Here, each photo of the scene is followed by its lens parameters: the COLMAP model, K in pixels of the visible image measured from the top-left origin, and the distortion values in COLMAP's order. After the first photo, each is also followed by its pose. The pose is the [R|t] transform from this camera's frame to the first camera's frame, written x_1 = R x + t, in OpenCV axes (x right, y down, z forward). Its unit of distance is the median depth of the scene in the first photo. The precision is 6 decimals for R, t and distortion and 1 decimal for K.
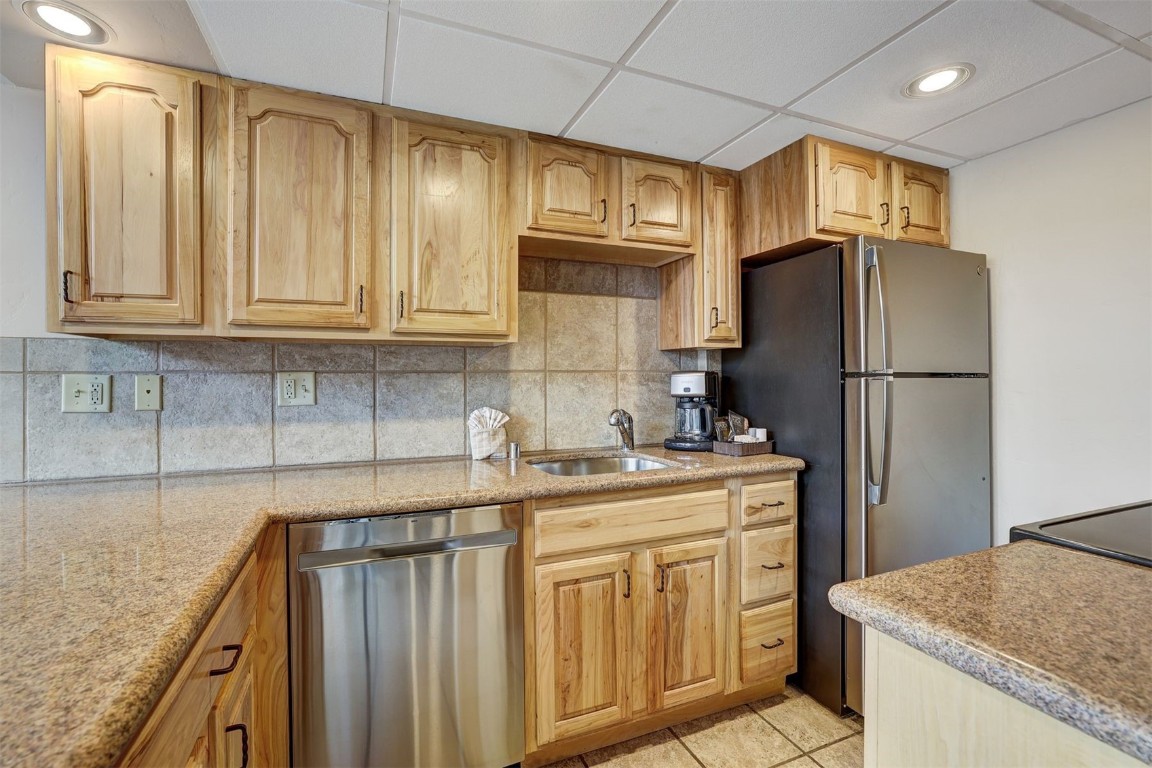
lens RADIAL K [[498.5, 0, 568.1], [0, 498.5, 375.5], [0, 0, 1]] dist [-0.032313, 0.011009]
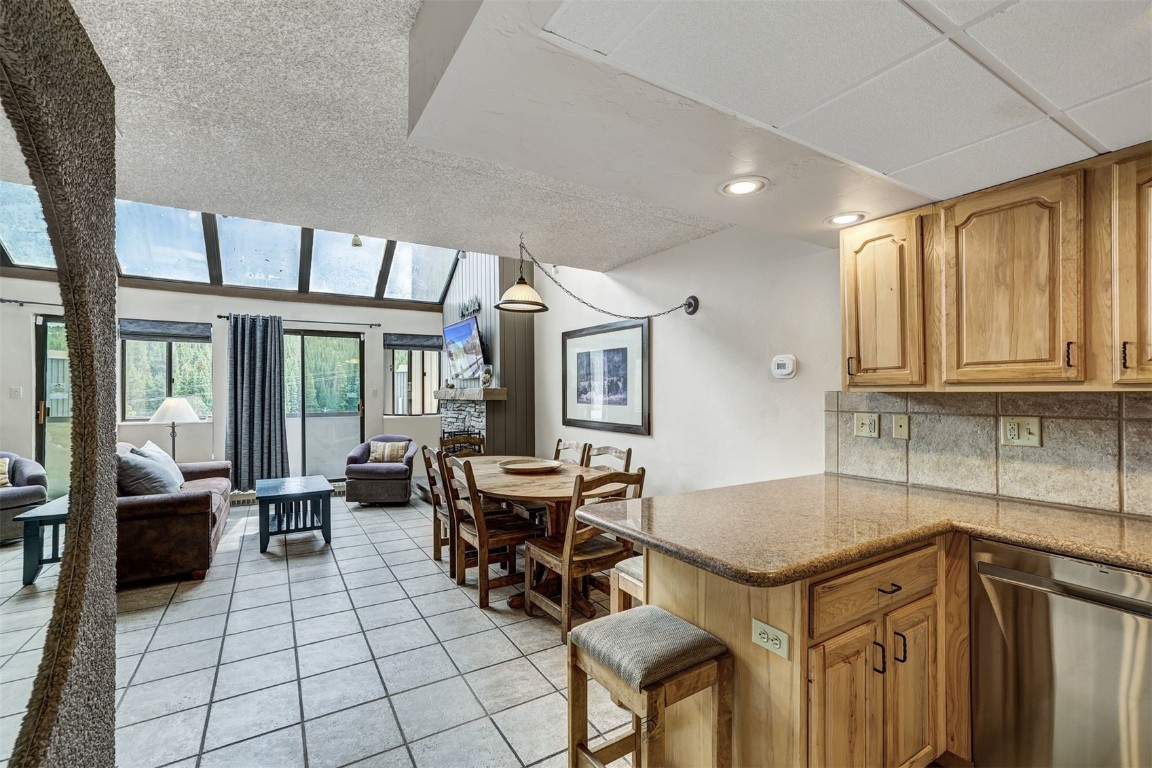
lens RADIAL K [[498.5, 0, 535.8], [0, 498.5, 394.4], [0, 0, 1]] dist [-0.032313, 0.011009]
pose [[0.111897, 0.006580, -0.993698, 0.430643], [0.009098, 0.999929, 0.007646, -0.075090], [0.993678, -0.009897, 0.111829, -0.225820]]
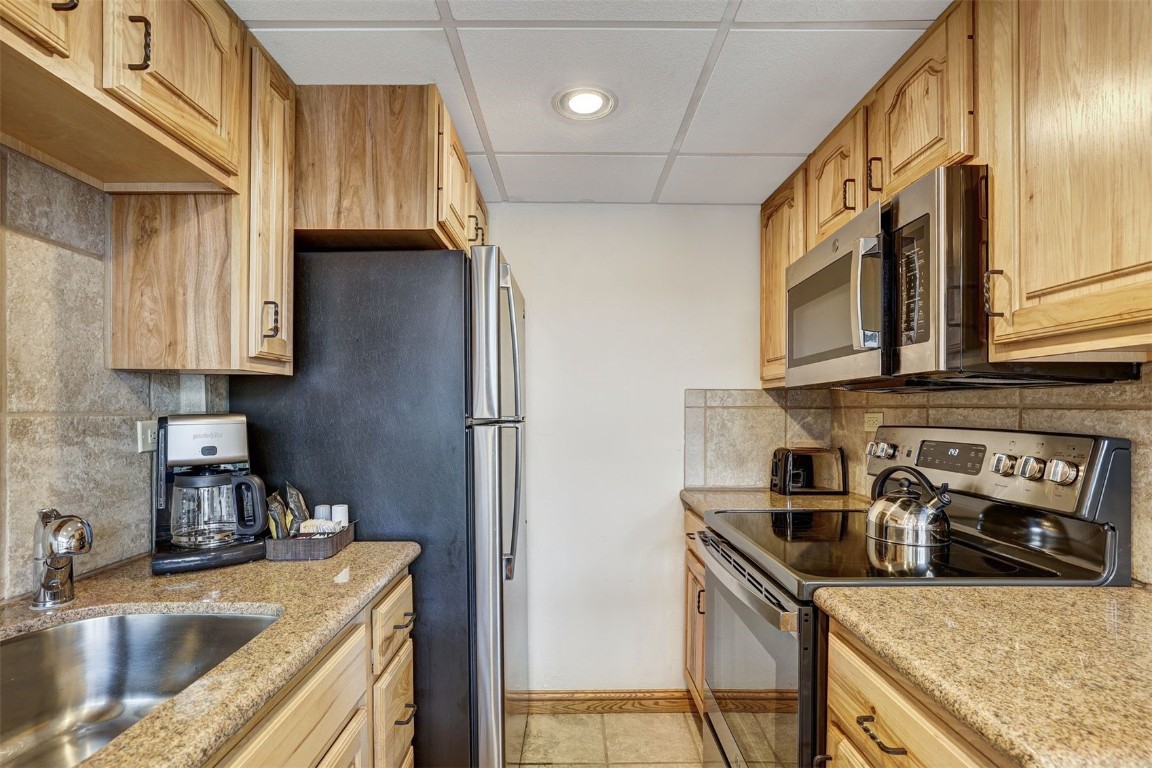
lens RADIAL K [[537.6, 0, 568.3], [0, 537.6, 410.8], [0, 0, 1]] dist [-0.022241, 0.003943]
pose [[0.385264, 0.006903, 0.922781, -0.148335], [-0.006341, 0.999968, -0.004833, -0.014799], [-0.922785, -0.003989, 0.385295, 0.528754]]
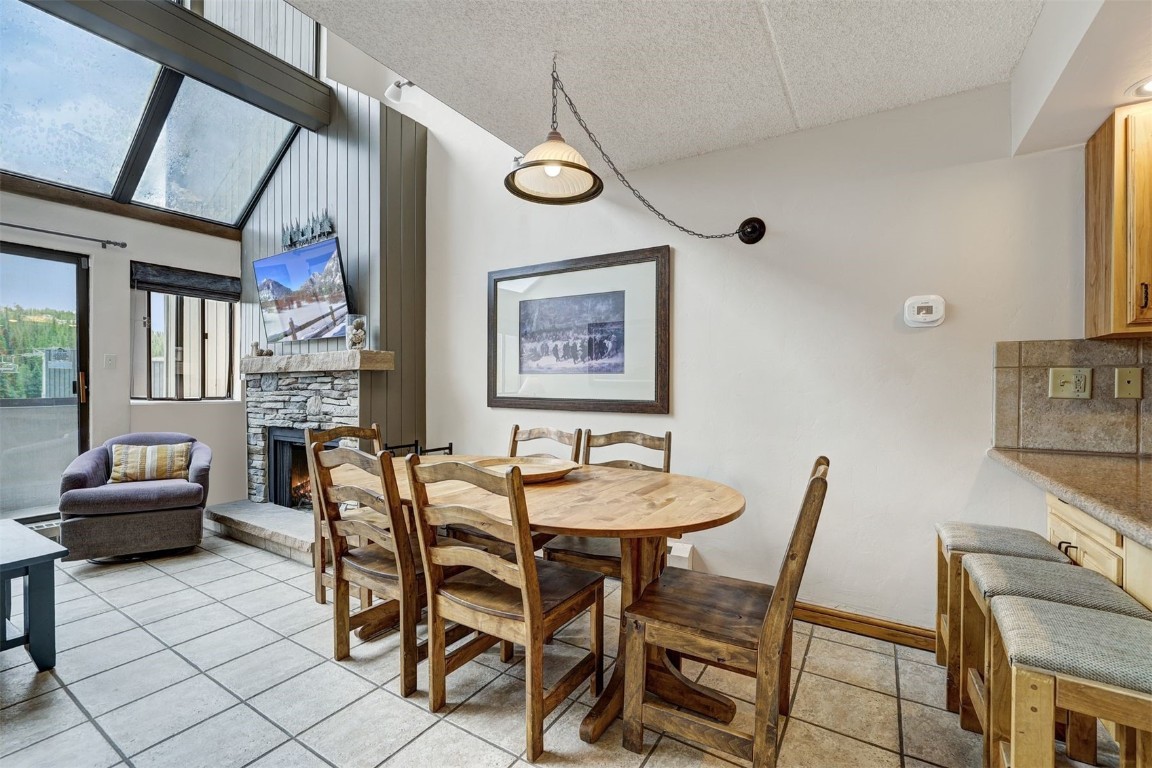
lens RADIAL K [[498.5, 0, 549.3], [0, 498.5, 389.9], [0, 0, 1]] dist [-0.032313, 0.011009]
pose [[0.575407, 0.012275, -0.817775, -0.626762], [0.001936, 0.999864, 0.016371, 0.026385], [0.817865, -0.011003, 0.575305, -0.698460]]
